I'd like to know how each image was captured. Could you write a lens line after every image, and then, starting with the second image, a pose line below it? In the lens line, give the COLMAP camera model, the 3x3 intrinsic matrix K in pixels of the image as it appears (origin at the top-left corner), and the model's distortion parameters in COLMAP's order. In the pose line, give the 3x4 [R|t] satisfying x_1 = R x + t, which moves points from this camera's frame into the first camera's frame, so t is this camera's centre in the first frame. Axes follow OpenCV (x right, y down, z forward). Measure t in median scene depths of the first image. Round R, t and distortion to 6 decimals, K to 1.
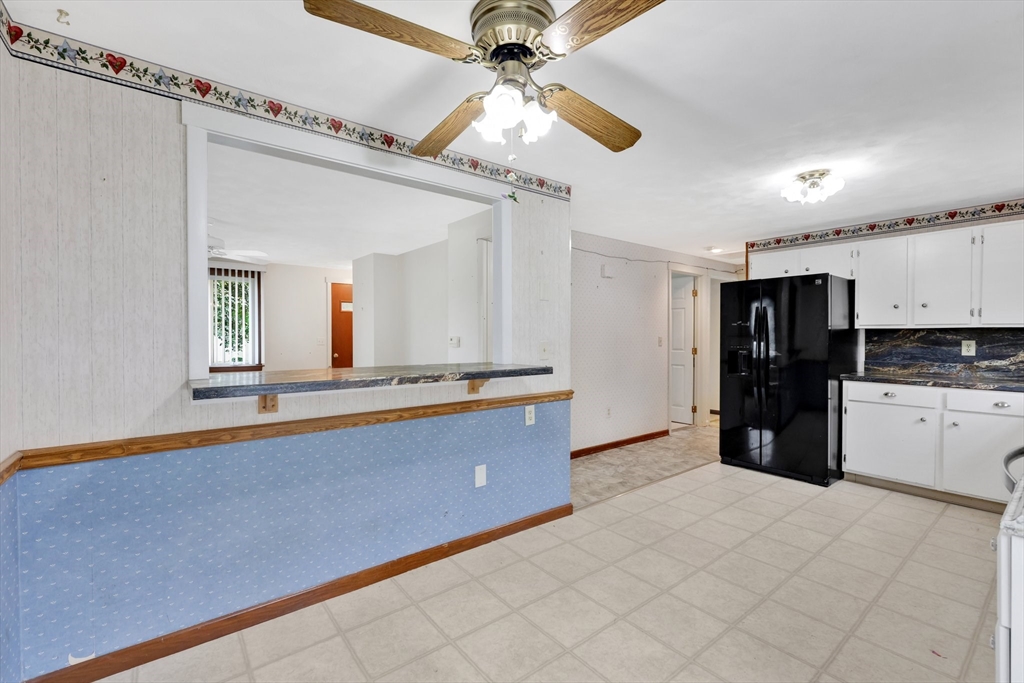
lens RADIAL K [[454.9, 0, 512.0], [0, 454.9, 341.5], [0, 0, 1]] dist [-0.001857, -0.000155]
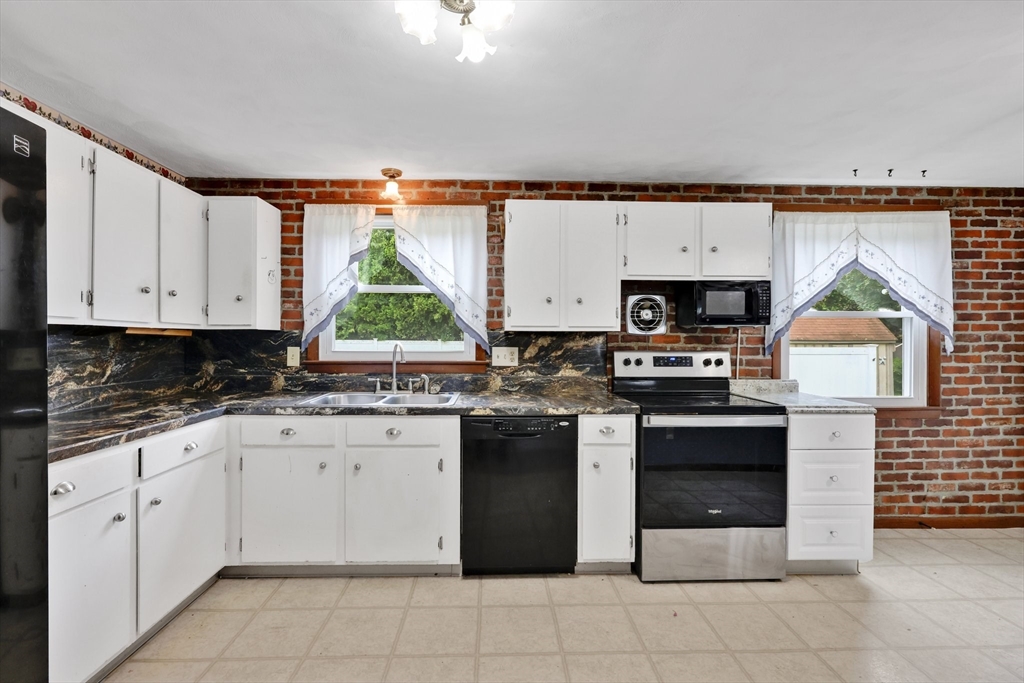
lens RADIAL K [[454.9, 0, 512.0], [0, 454.9, 341.5], [0, 0, 1]] dist [-0.001857, -0.000155]
pose [[-0.791457, -0.005408, 0.611201, 0.292278], [0.004118, 0.999891, 0.014180, -0.016946], [-0.611211, 0.013740, -0.791349, 1.135091]]
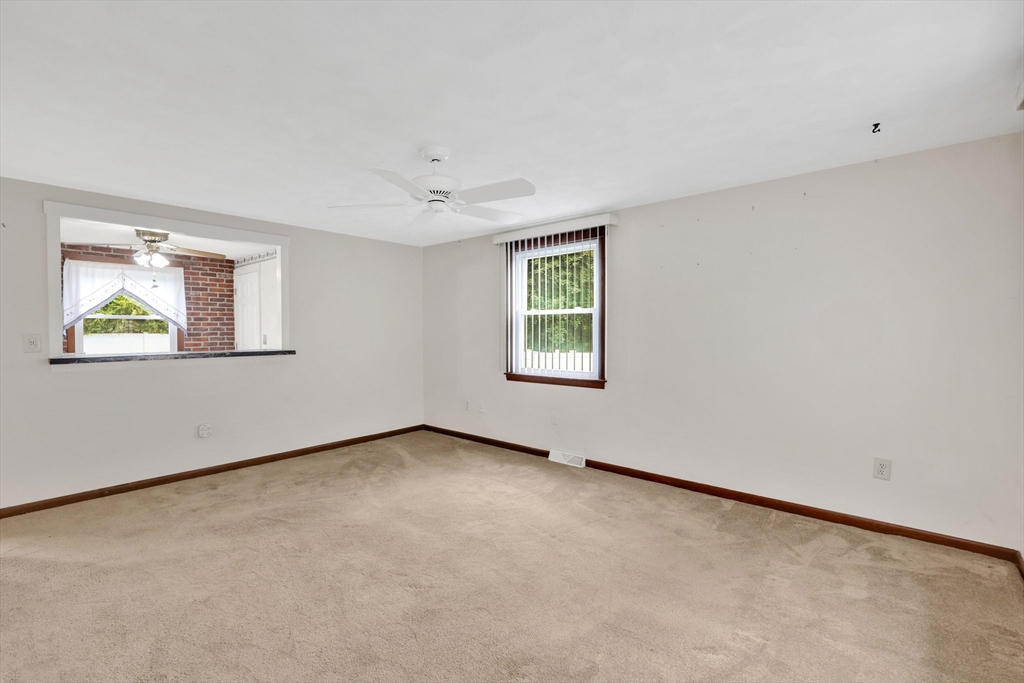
lens RADIAL K [[454.9, 0, 512.0], [0, 454.9, 341.5], [0, 0, 1]] dist [-0.001857, -0.000155]
pose [[-0.984372, 0.006306, -0.175991, -0.803363], [0.000043, 0.999367, 0.035570, -0.023688], [0.176104, 0.035006, -0.983749, 1.939873]]
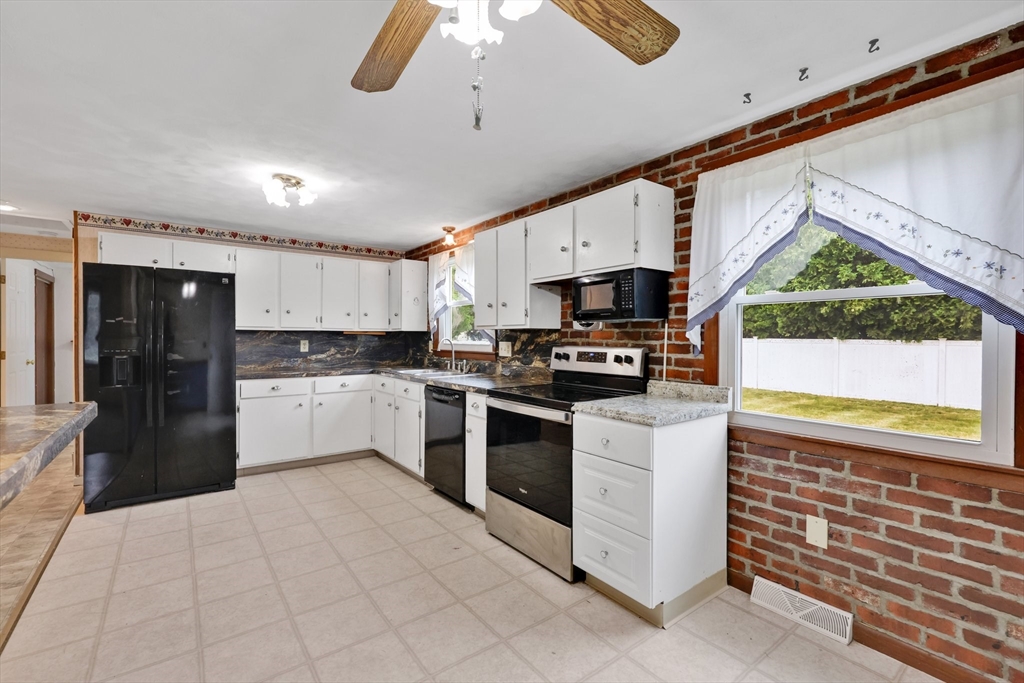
lens RADIAL K [[438.4, 0, 502.1], [0, 438.4, 340.5], [0, 0, 1]] dist [0.002153, 0.000025]
pose [[0.040757, -0.008225, 0.999135, -0.262373], [0.010589, 0.999914, 0.007799, -0.005663], [-0.999113, 0.010262, 0.040841, 0.408815]]
